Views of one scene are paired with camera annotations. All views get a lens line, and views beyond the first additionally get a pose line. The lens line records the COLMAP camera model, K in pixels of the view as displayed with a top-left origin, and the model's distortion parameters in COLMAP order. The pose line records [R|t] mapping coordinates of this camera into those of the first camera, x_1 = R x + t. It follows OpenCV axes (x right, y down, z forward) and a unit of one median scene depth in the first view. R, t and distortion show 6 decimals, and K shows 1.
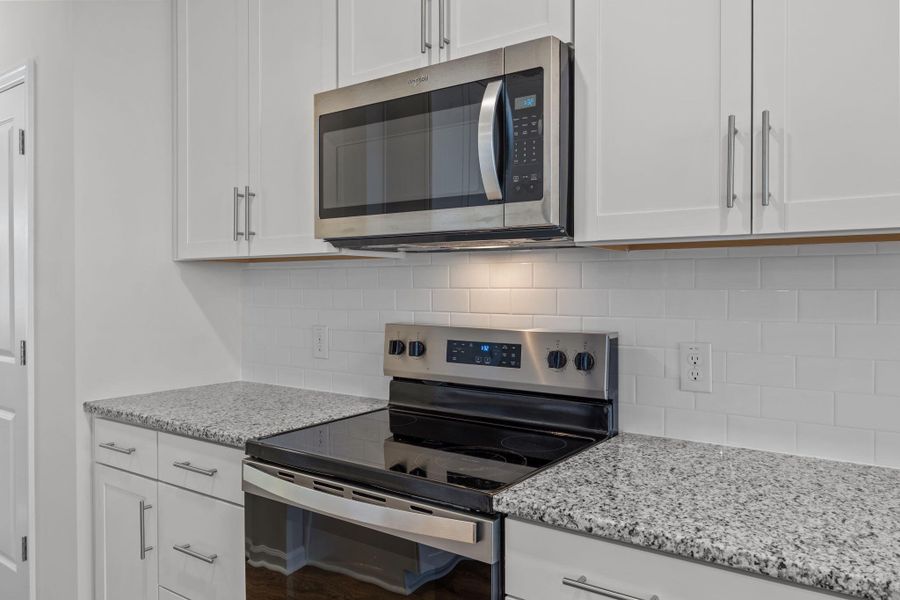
lens RADIAL K [[674.0, 0, 449.6], [0, 674.0, 292.9], [0, 0, 1]] dist [-0.004591, 0.004205]
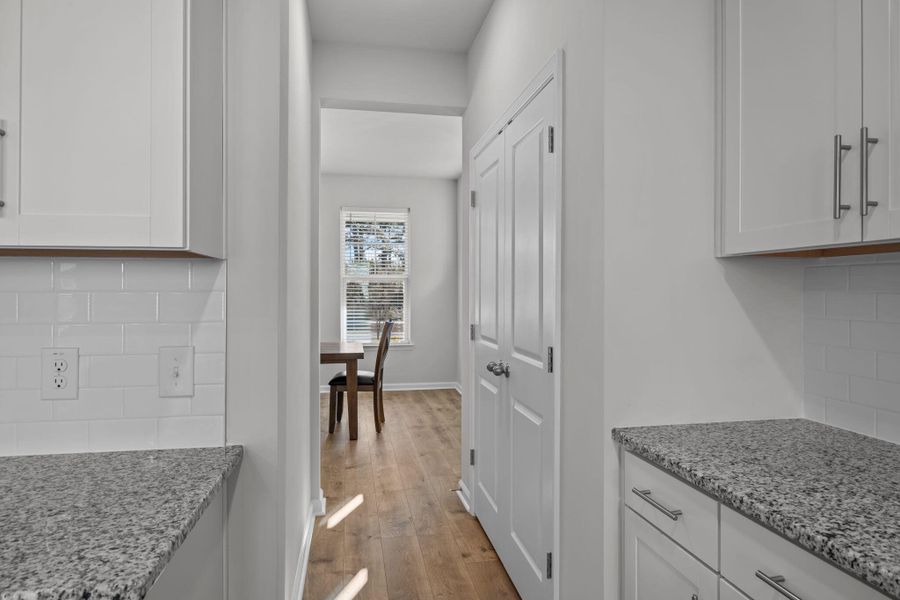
lens RADIAL K [[523.3, 0, 451.3], [0, 523.3, 294.2], [0, 0, 1]] dist [-0.008842, -0.000713]
pose [[0.732121, 0.006153, -0.681146, -0.265280], [-0.009675, 0.999952, -0.001366, -0.001256], [0.681105, 0.007591, 0.732146, 0.413458]]
